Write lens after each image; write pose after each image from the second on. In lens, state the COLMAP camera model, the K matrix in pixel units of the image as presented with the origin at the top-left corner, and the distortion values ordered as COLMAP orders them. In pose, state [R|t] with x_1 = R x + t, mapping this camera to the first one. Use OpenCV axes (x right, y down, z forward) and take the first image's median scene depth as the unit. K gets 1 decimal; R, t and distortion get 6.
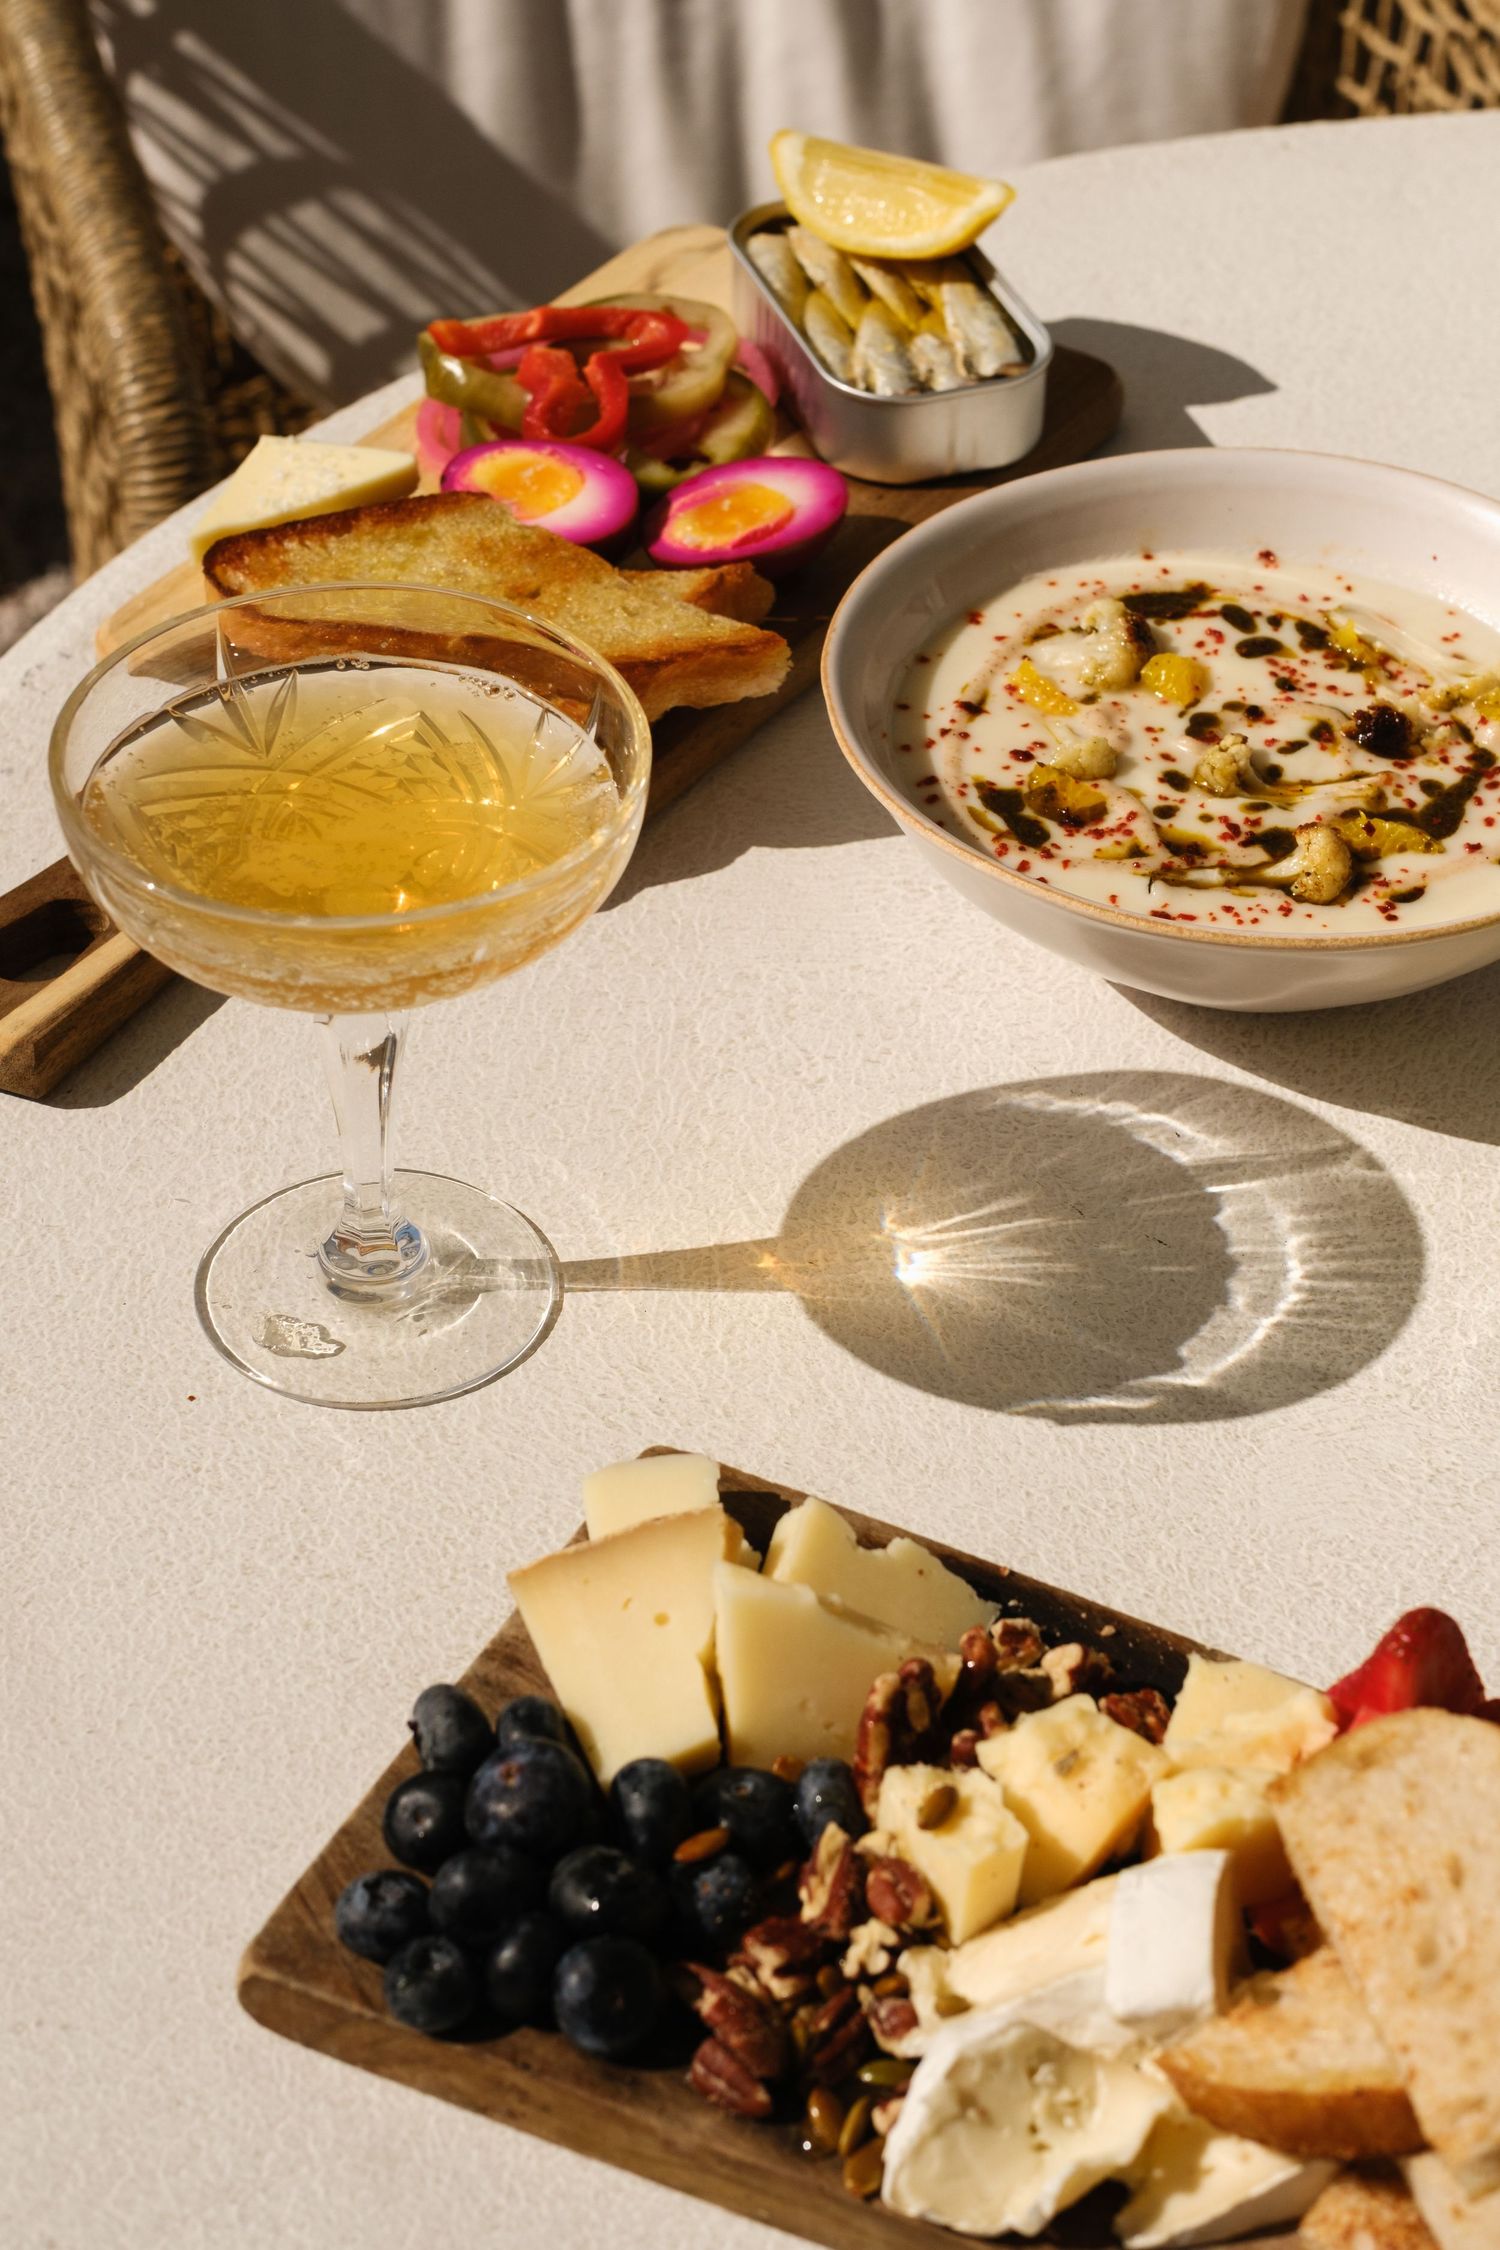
lens RADIAL K [[4894.4, 0, 750.0], [0, 4894.4, 1125.0], [0, 0, 1]] dist [-0.027694, -0.305016]
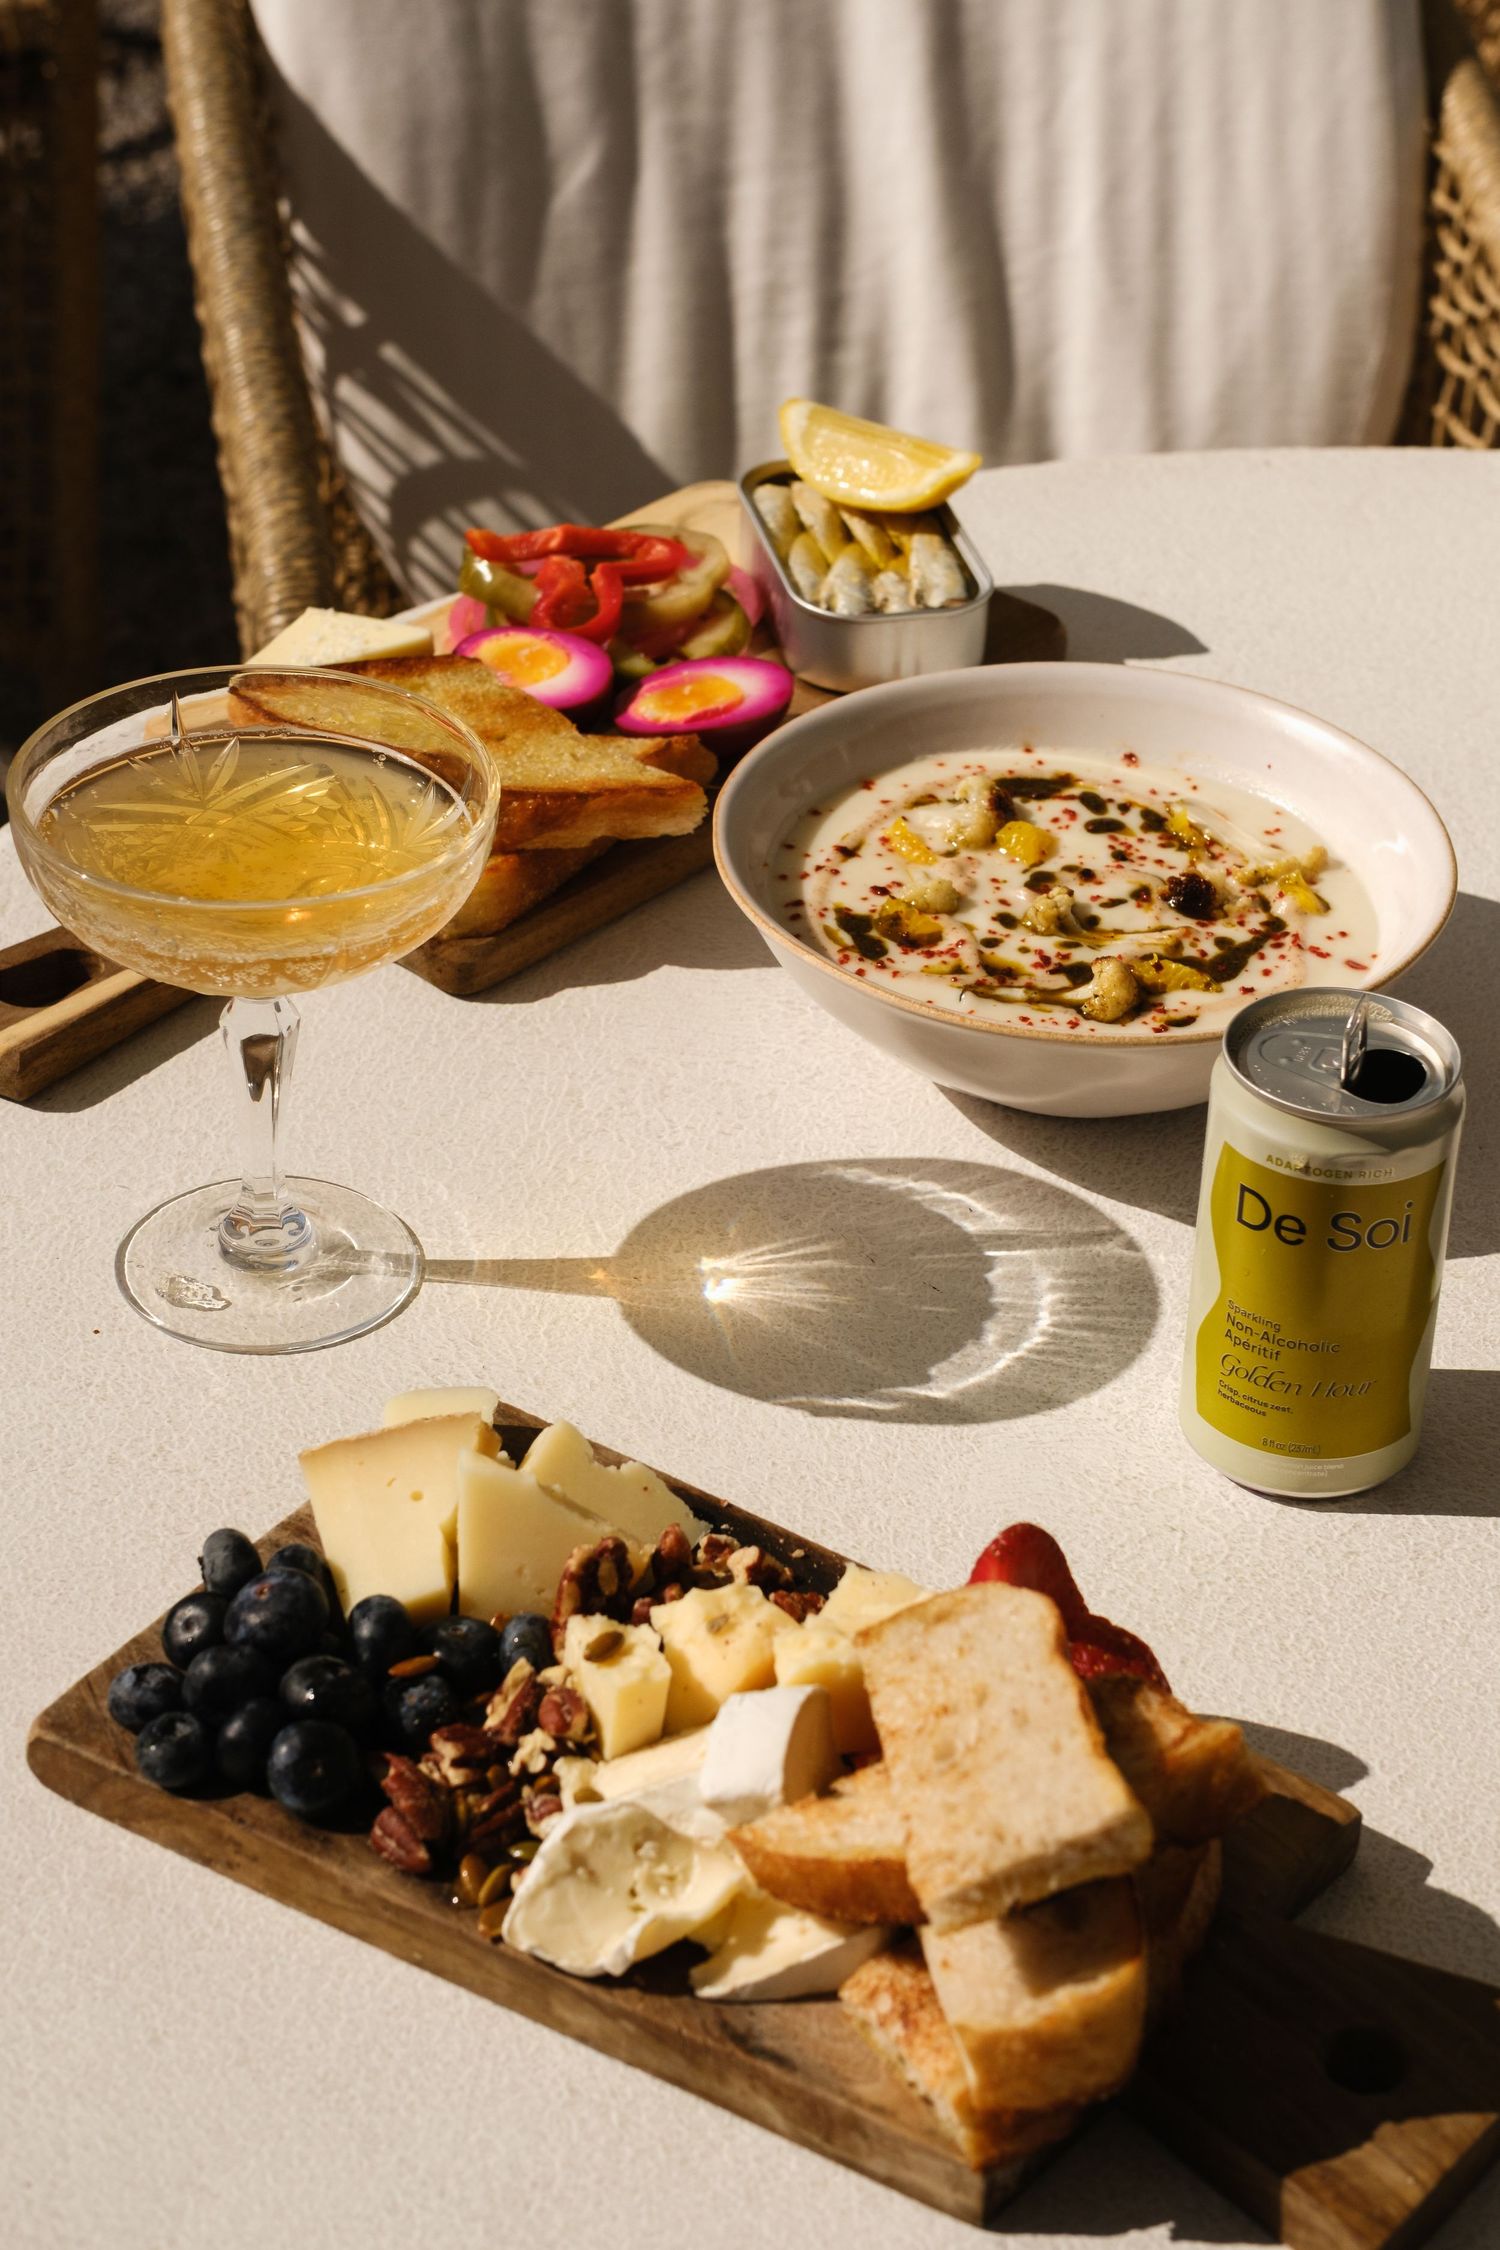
lens RADIAL K [[4894.4, 0, 750.0], [0, 4894.4, 1125.0], [0, 0, 1]] dist [-0.027694, -0.305016]
pose [[0.992865, 0.081229, -0.087303, 0.139798], [-0.089848, 0.990941, -0.099814, 0.106735], [0.078405, 0.106945, 0.991169, -0.173320]]
